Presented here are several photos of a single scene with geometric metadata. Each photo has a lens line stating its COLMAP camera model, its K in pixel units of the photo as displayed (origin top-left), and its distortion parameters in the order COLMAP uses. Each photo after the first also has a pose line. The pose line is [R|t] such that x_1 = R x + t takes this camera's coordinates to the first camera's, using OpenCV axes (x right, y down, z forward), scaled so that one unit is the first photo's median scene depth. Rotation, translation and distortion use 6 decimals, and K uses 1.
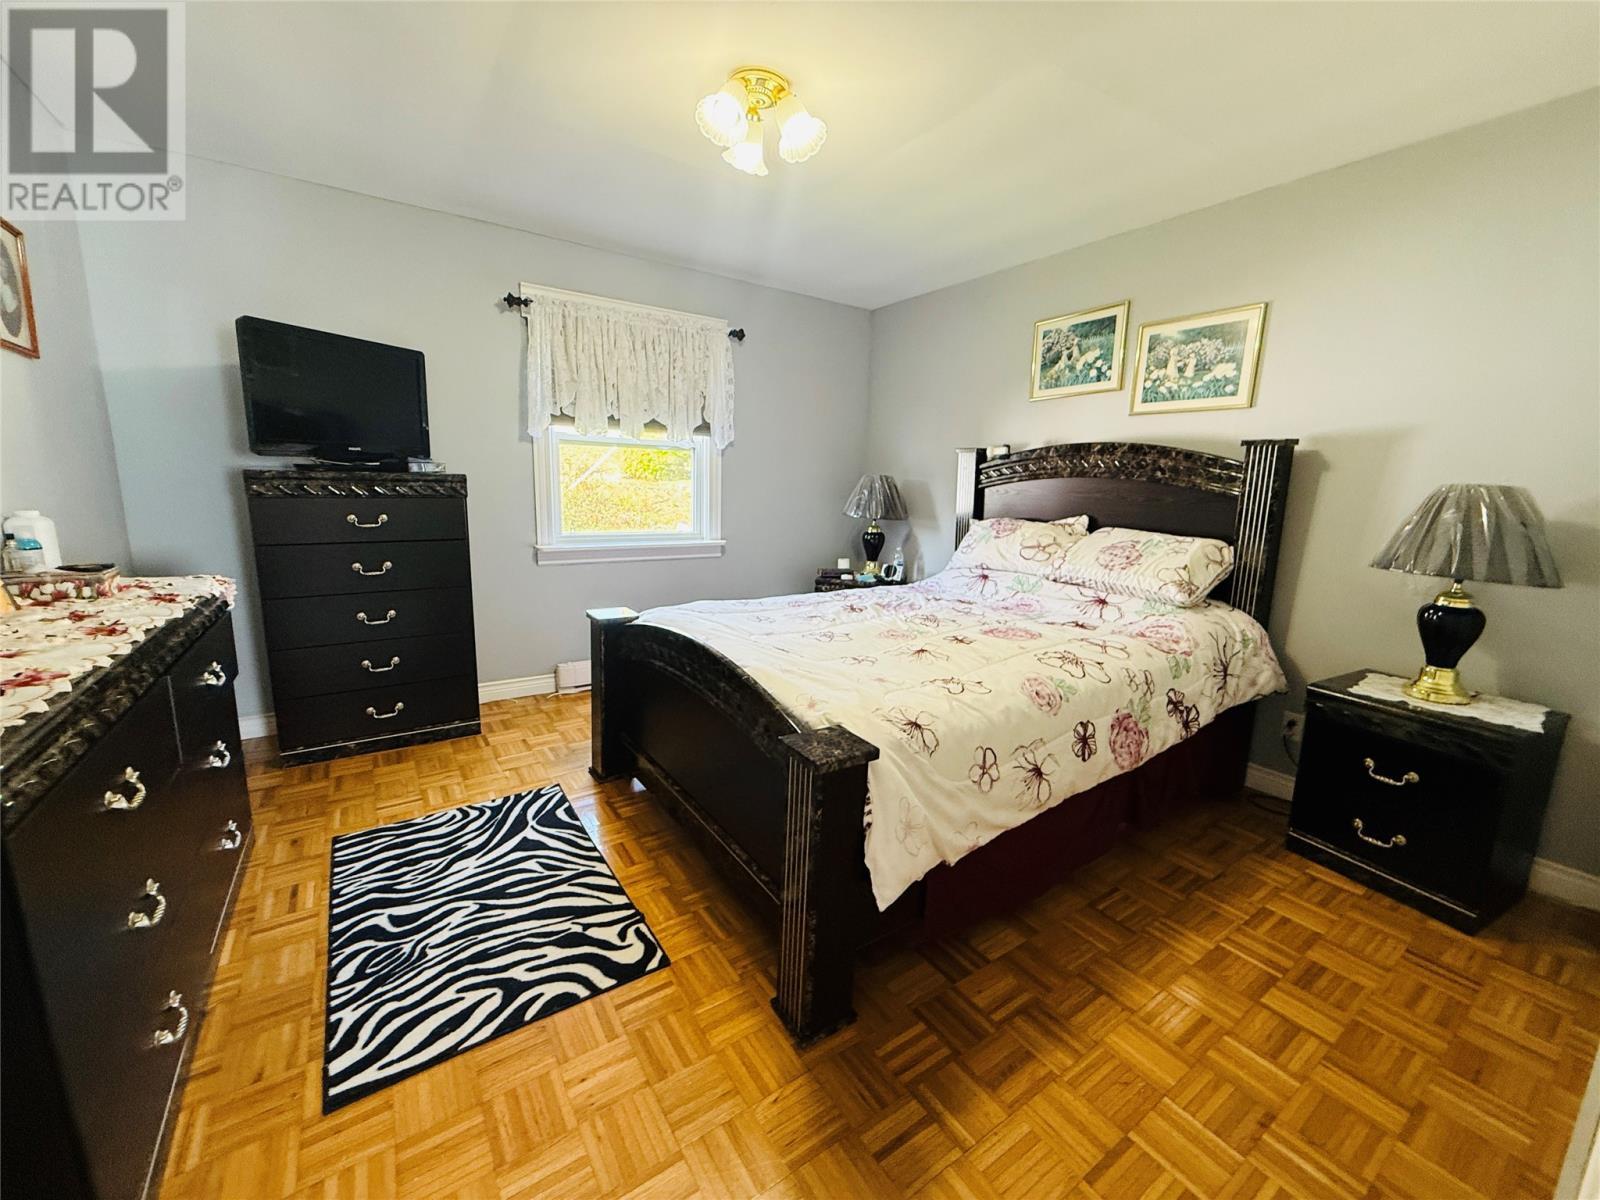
lens RADIAL K [[651.7, 0, 800.0], [0, 651.7, 600.0], [0, 0, 1]] dist [-0.000514, 0.000110]
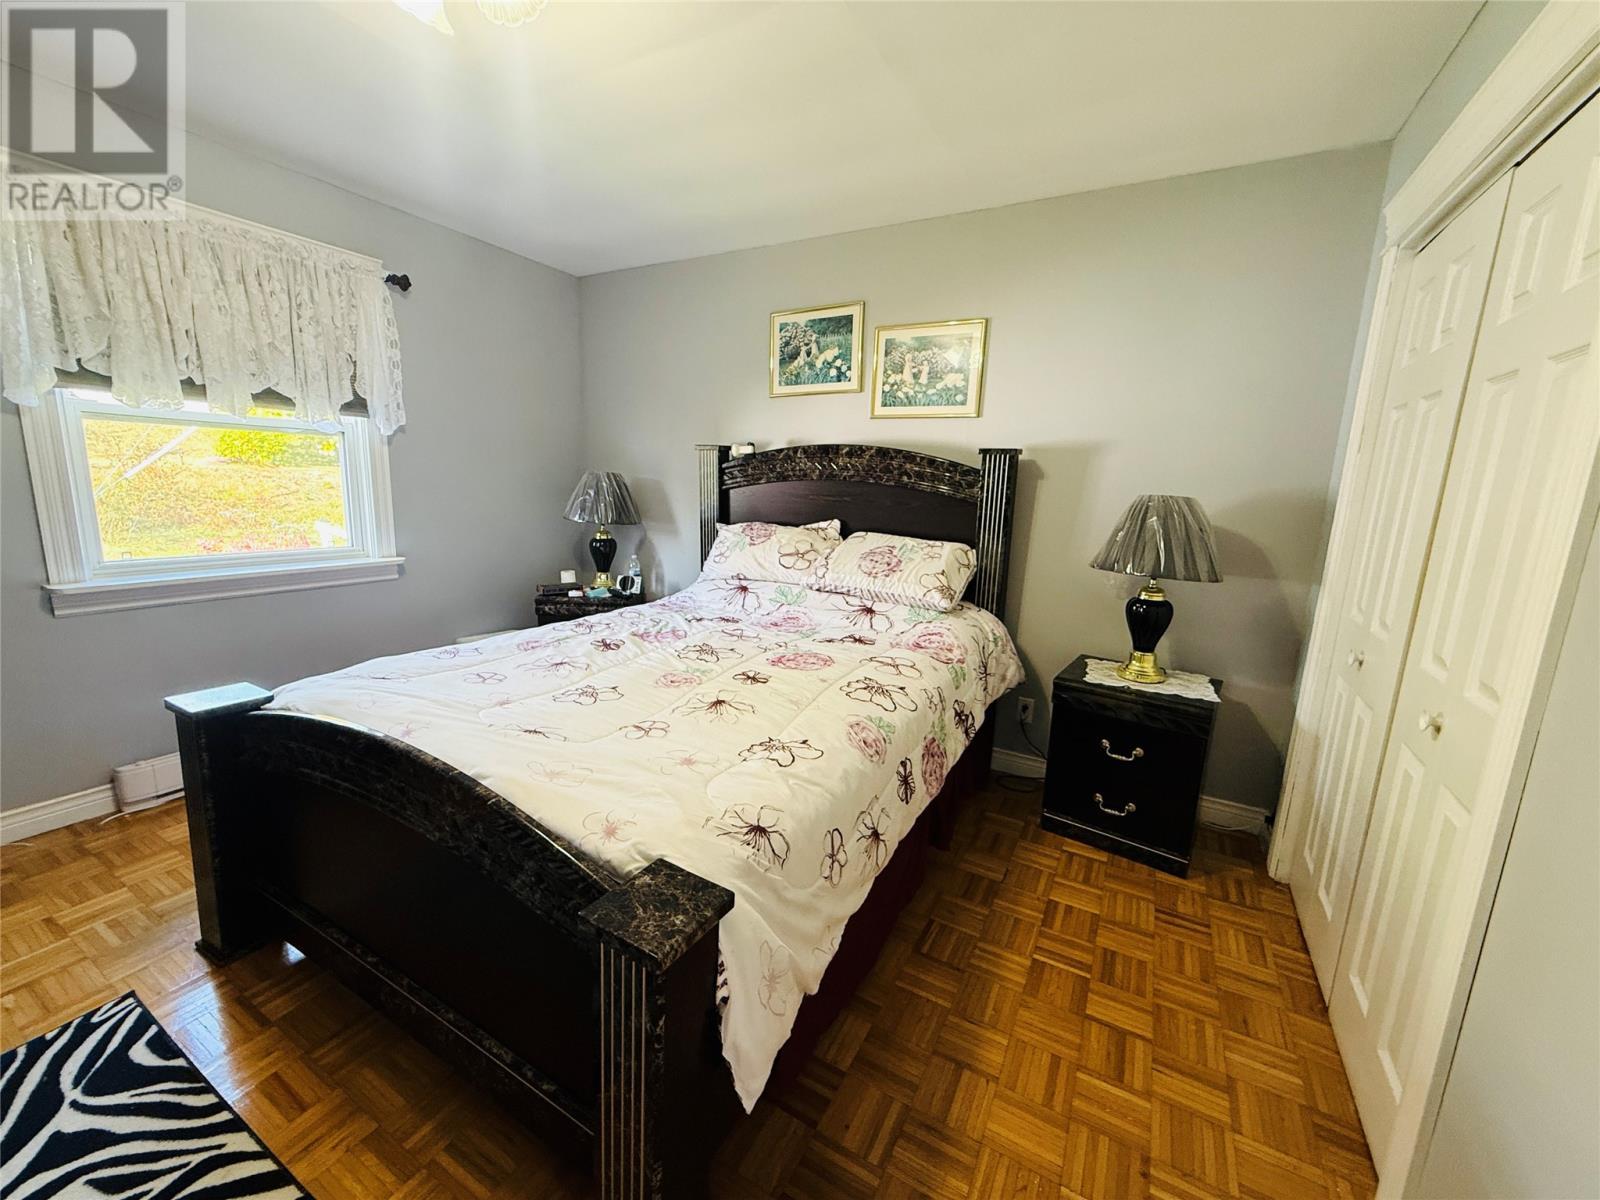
lens RADIAL K [[642.0, 0, 800.0], [0, 642.0, 600.0], [0, 0, 1]] dist [-0.000849, 0.000317]
pose [[0.894955, -0.075413, 0.439737, -0.052201], [0.066324, 0.997148, 0.036025, -0.058258], [-0.441200, -0.003076, 0.897404, 0.198512]]
